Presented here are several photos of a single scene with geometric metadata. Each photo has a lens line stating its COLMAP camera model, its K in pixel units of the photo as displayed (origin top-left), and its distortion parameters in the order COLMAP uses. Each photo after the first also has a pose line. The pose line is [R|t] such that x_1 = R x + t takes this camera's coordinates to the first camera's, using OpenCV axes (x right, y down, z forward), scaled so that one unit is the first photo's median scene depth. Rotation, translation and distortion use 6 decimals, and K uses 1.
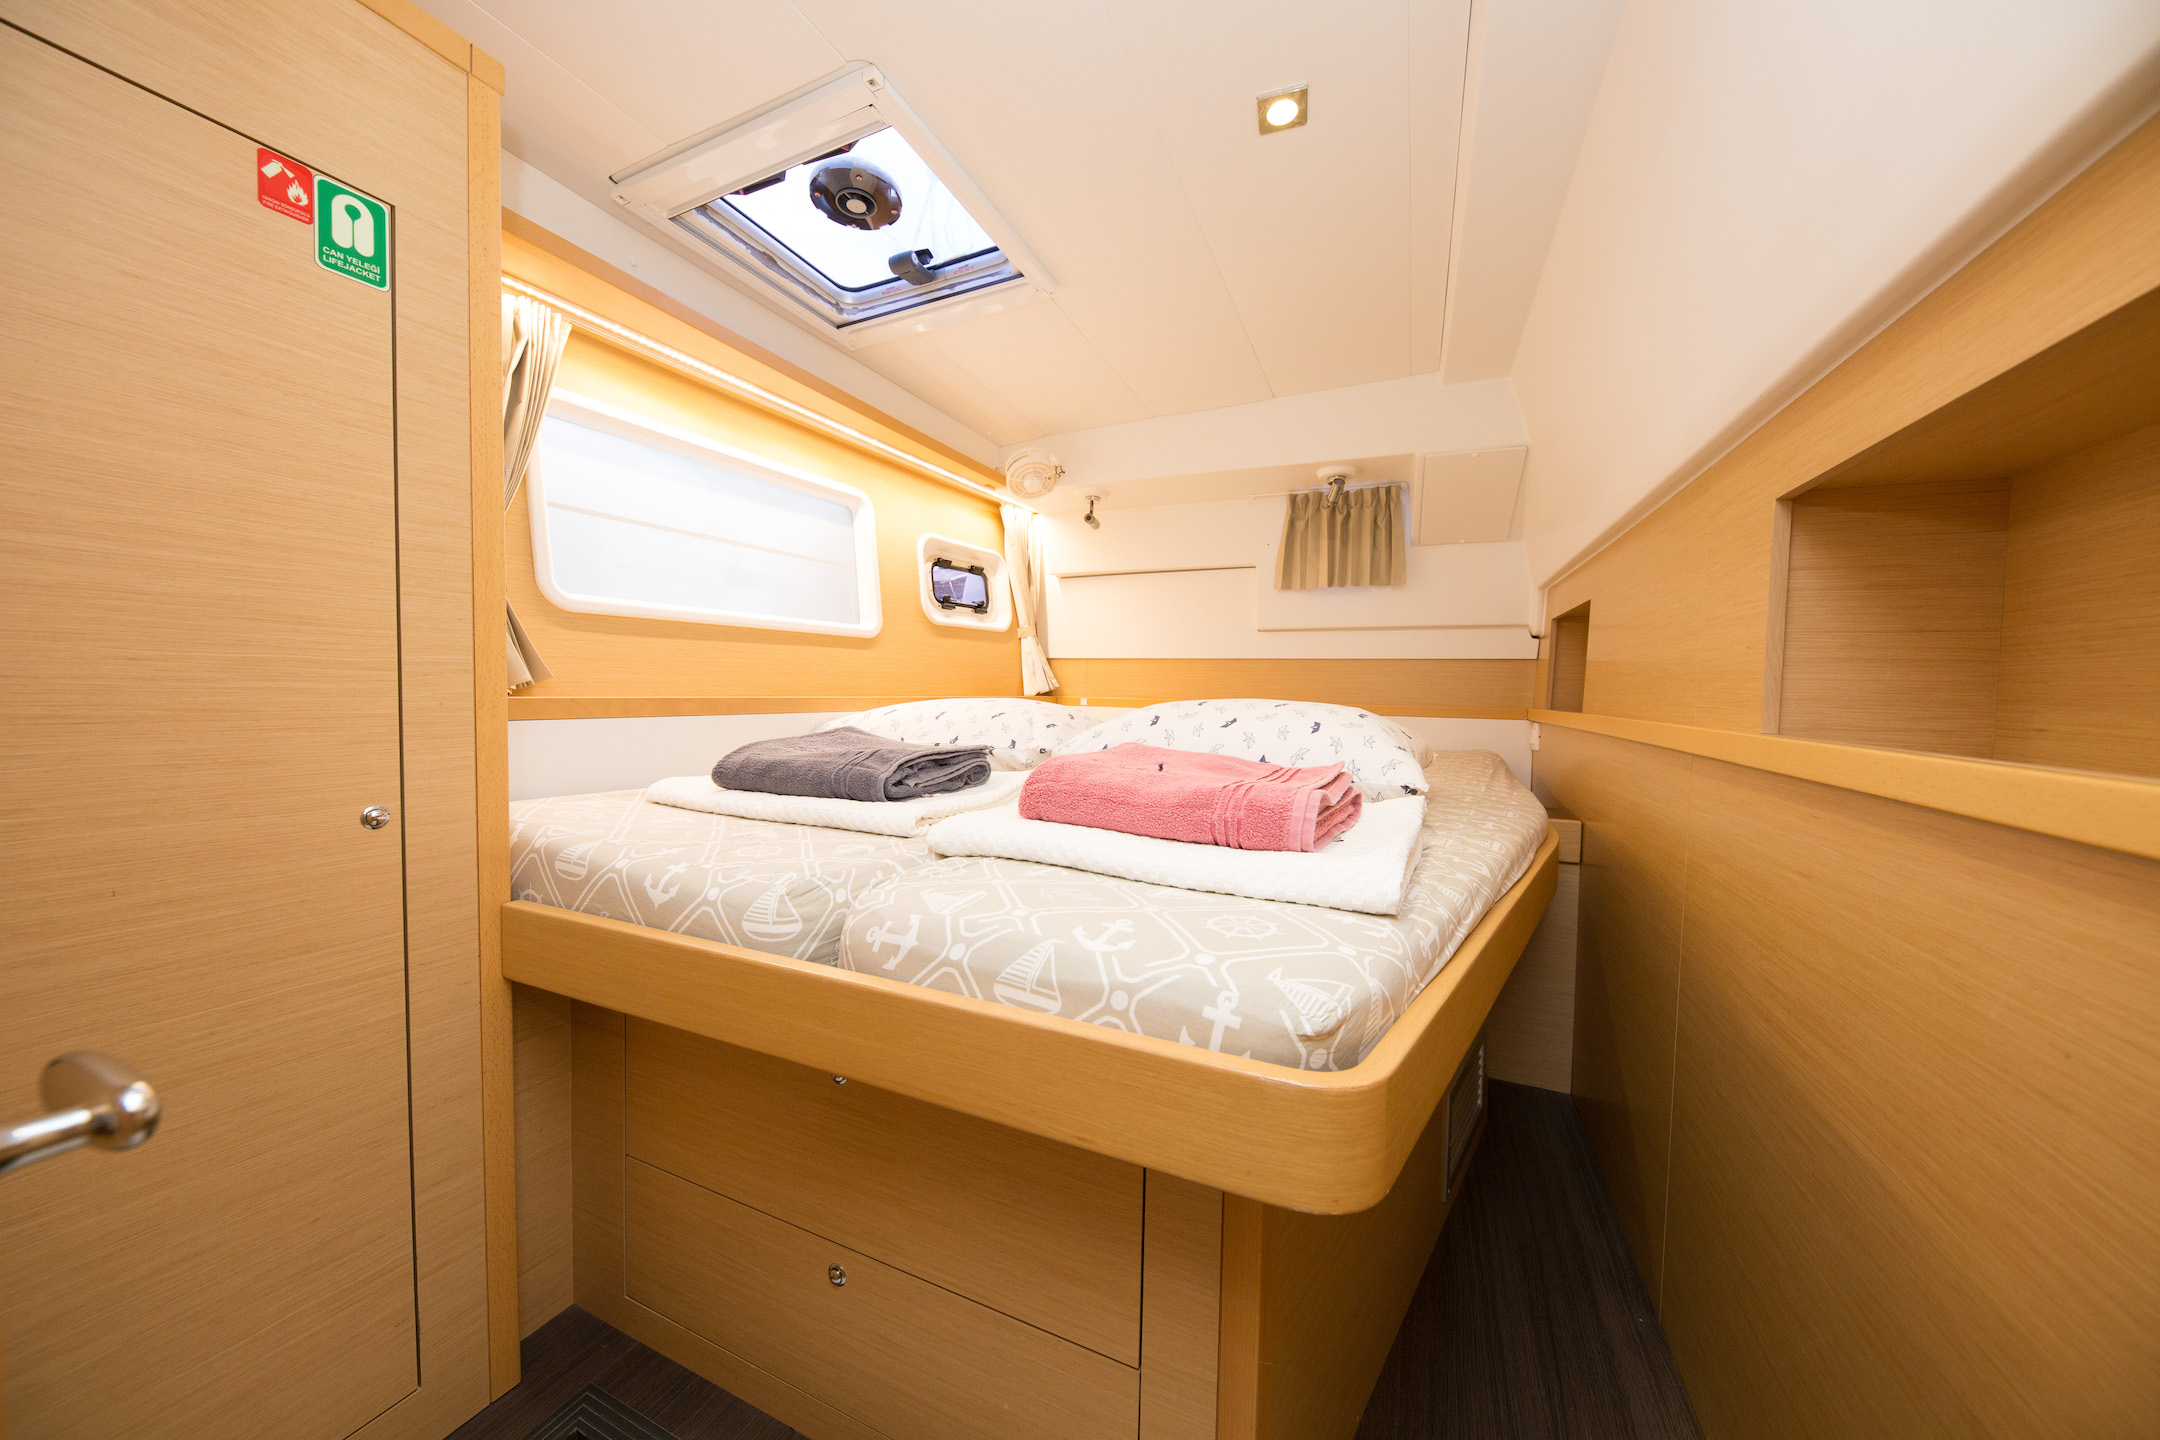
lens RADIAL K [[733.4, 0, 1080.0], [0, 733.4, 720.0], [0, 0, 1]] dist [0.000497, -0.005115]
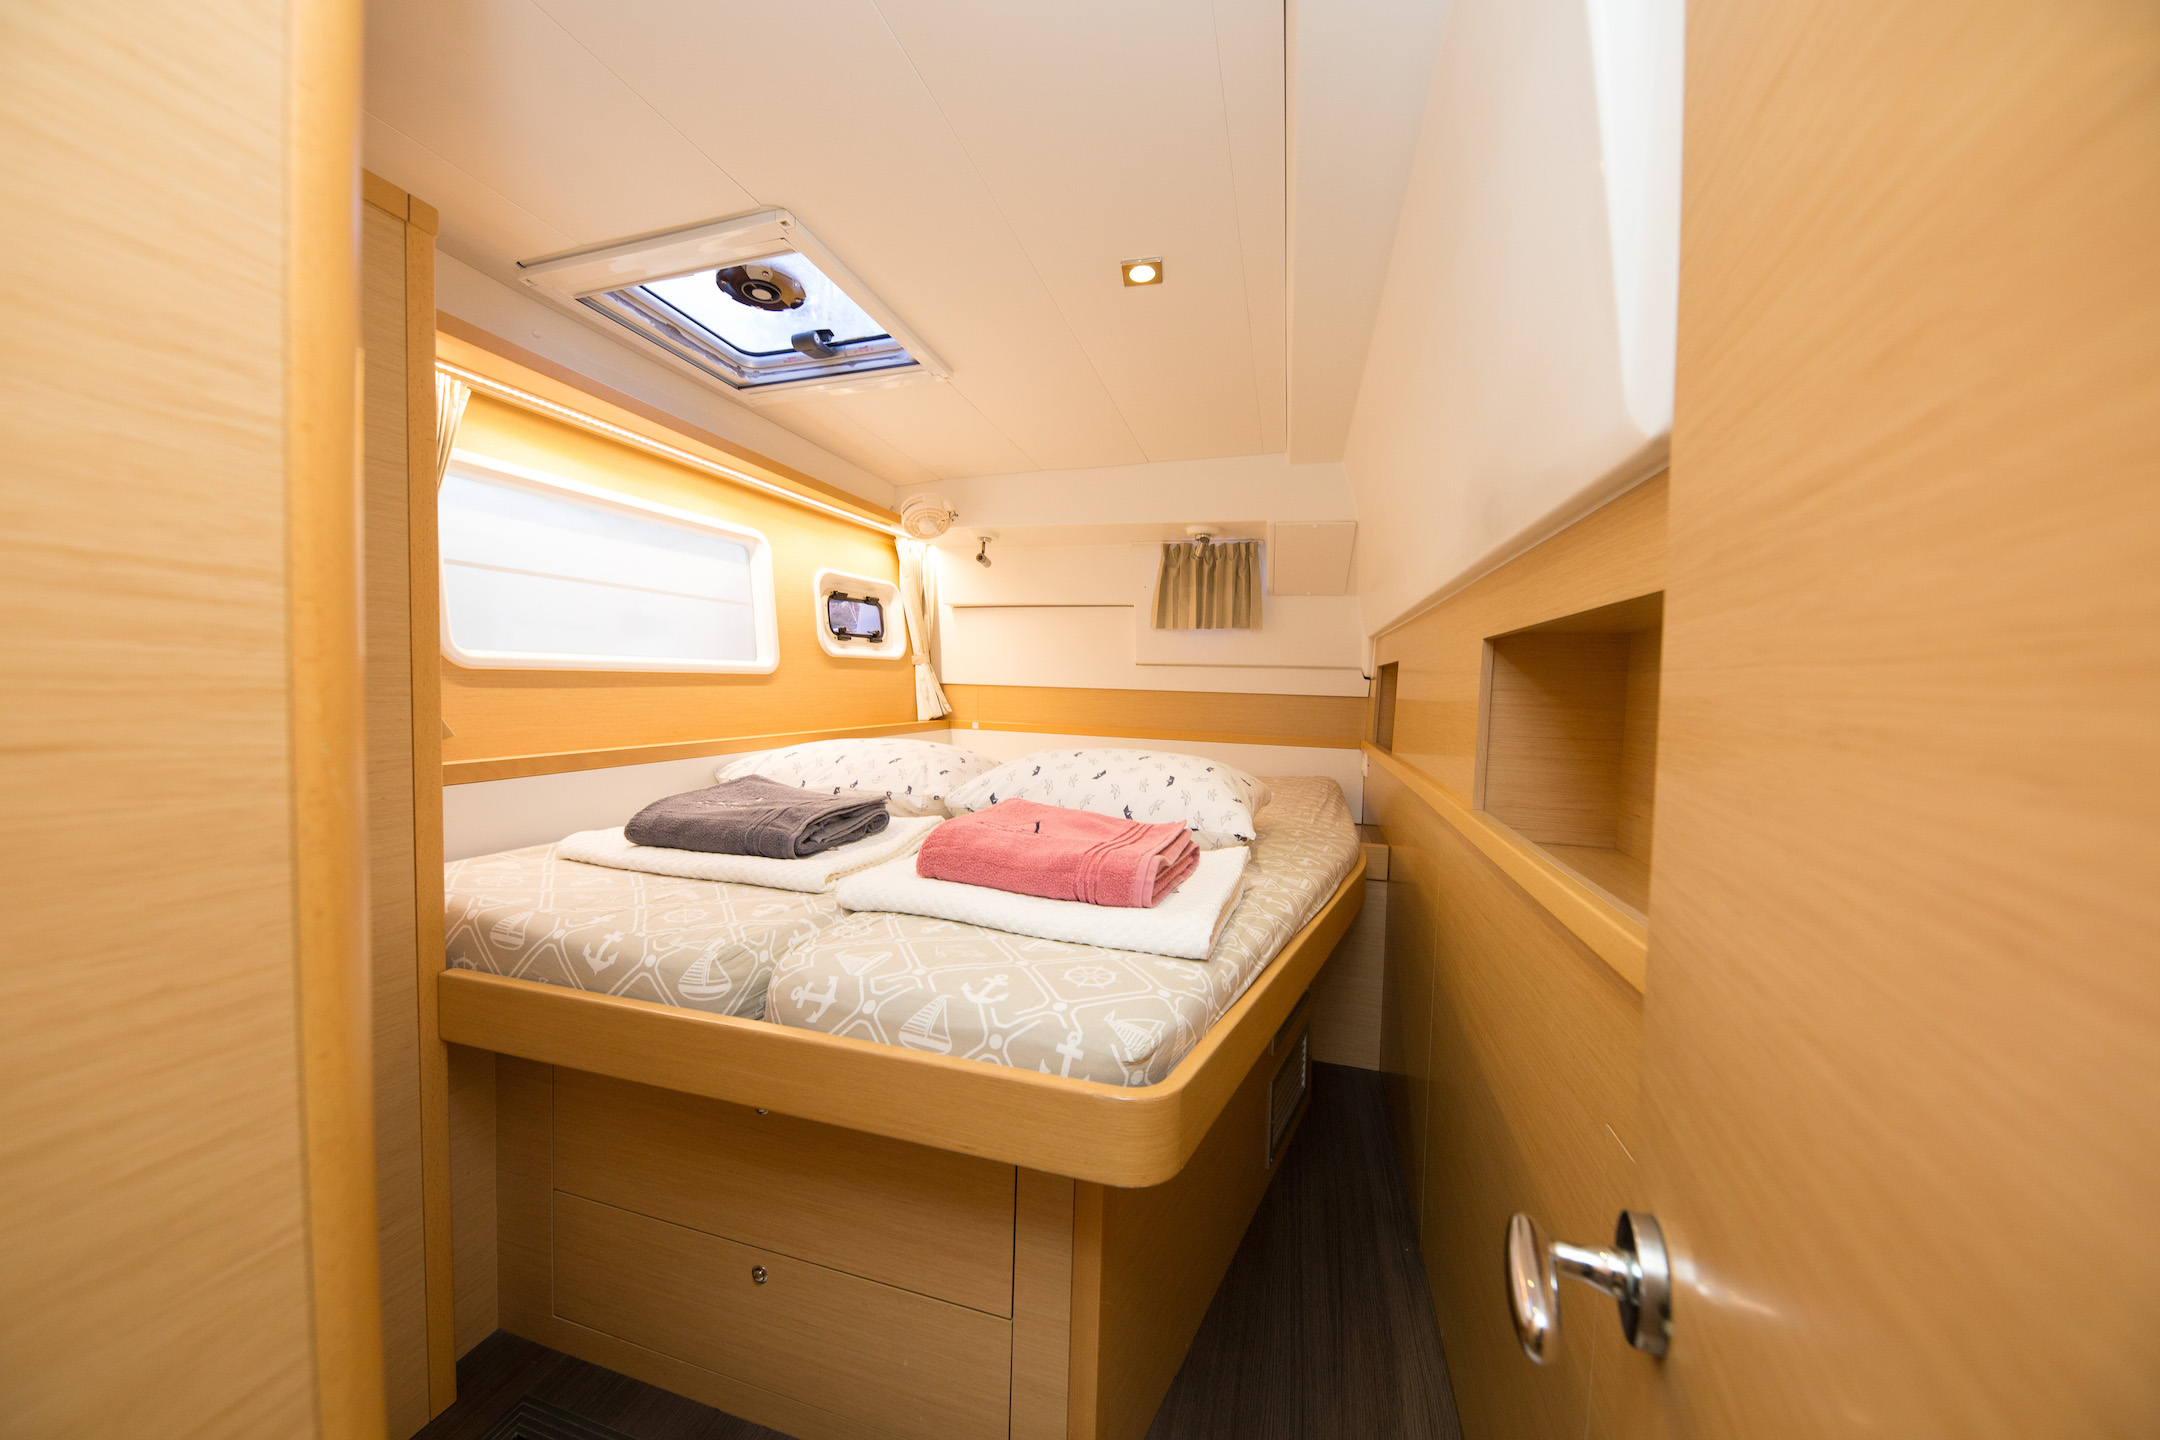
lens RADIAL K [[732.0, 0, 1080.0], [0, 732.0, 720.0], [0, 0, 1]] dist [0.006219, -0.007614]
pose [[0.989630, 0.003323, 0.143604, 0.007084], [-0.004726, 0.999944, 0.009427, -0.130487], [-0.143564, -0.010007, 0.989590, -0.203381]]
